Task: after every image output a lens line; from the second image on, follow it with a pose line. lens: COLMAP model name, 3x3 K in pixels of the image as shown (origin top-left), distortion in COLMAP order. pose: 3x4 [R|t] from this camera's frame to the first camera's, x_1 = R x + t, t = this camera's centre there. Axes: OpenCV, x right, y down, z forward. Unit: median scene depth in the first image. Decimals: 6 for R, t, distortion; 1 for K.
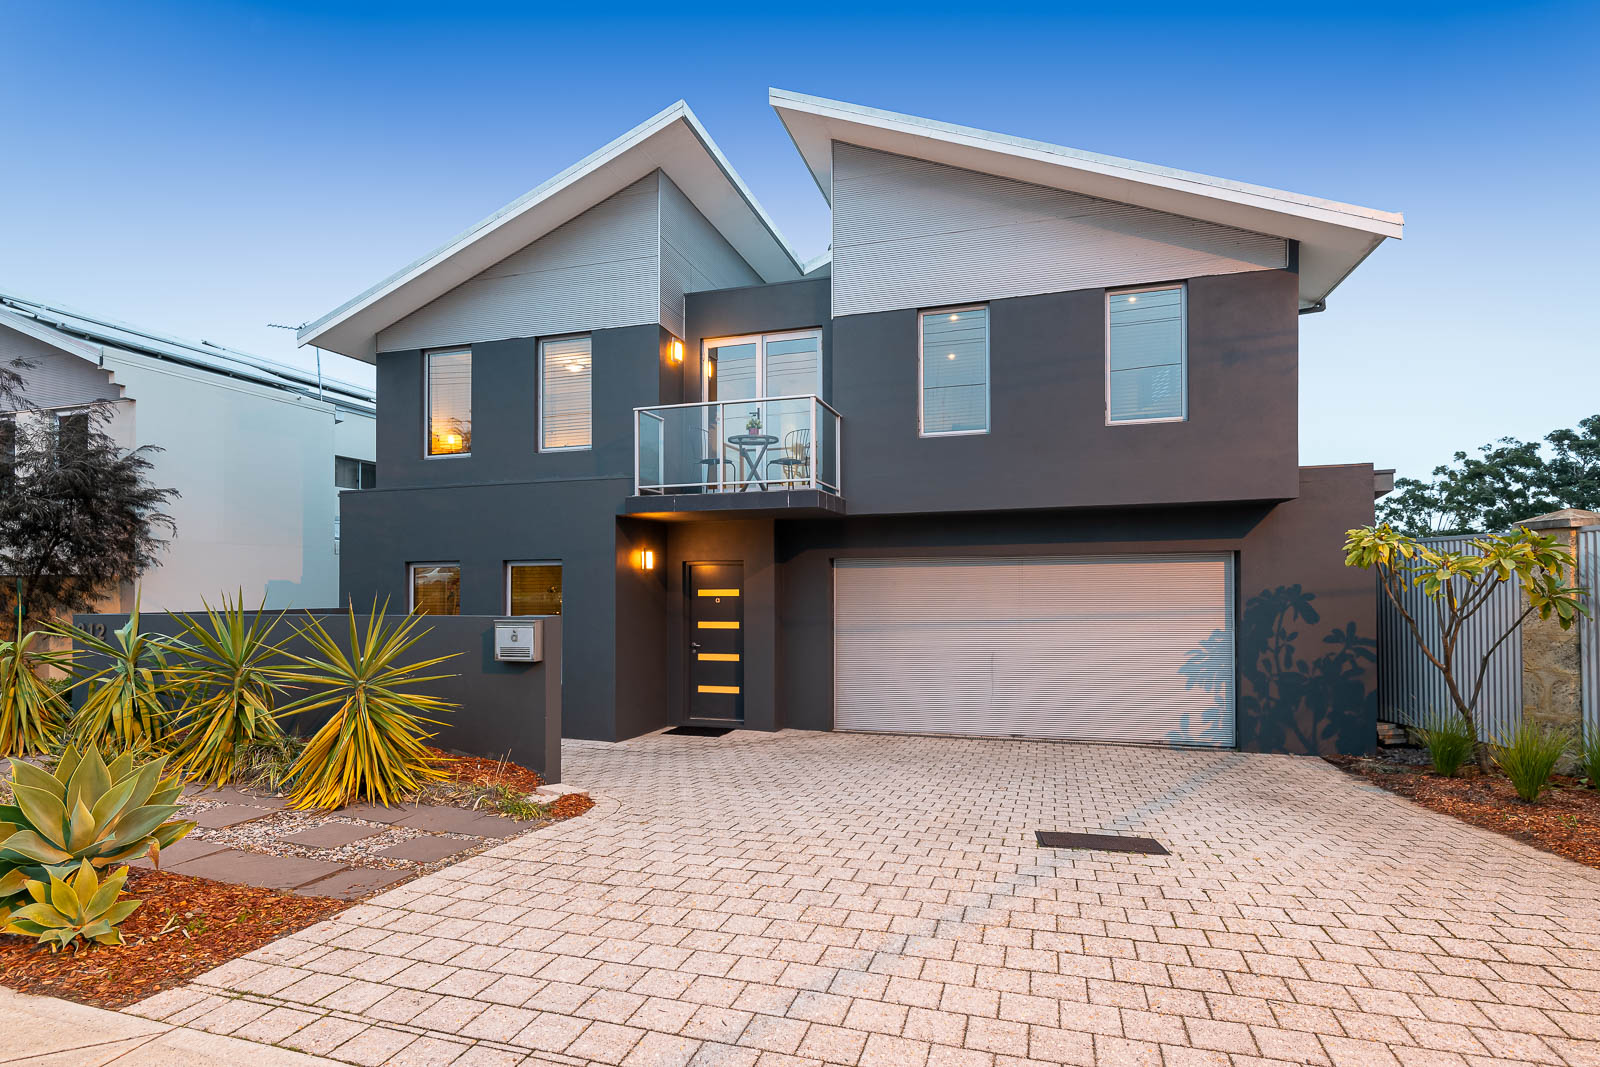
lens RADIAL K [[821.3, 0, 796.2], [0, 821.3, 536.9], [0, 0, 1]] dist [-0.000541, -0.005976]
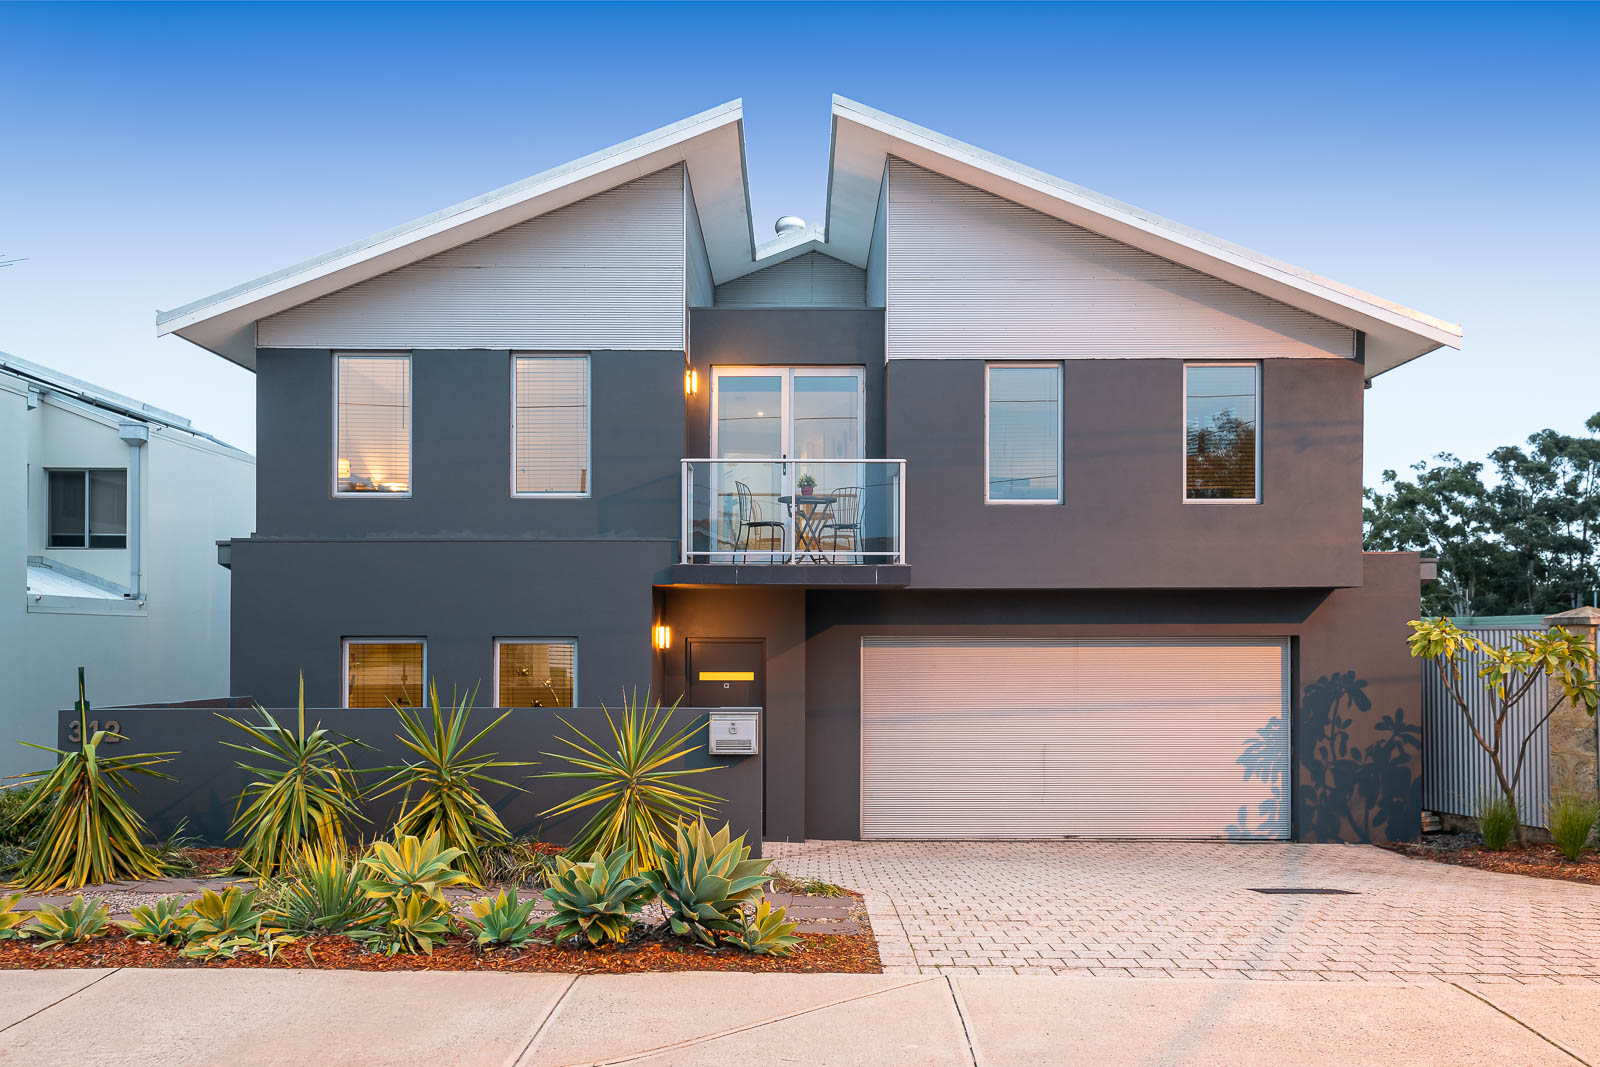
lens RADIAL K [[1391.3, 0, 797.5], [0, 1391.3, 538.2], [0, 0, 1]] dist [0.012097, 0.042413]
pose [[0.957994, 0.029042, 0.285316, -0.491800], [-0.023912, 0.999484, -0.021447, -0.047937], [-0.285791, 0.013723, 0.958194, -0.406662]]
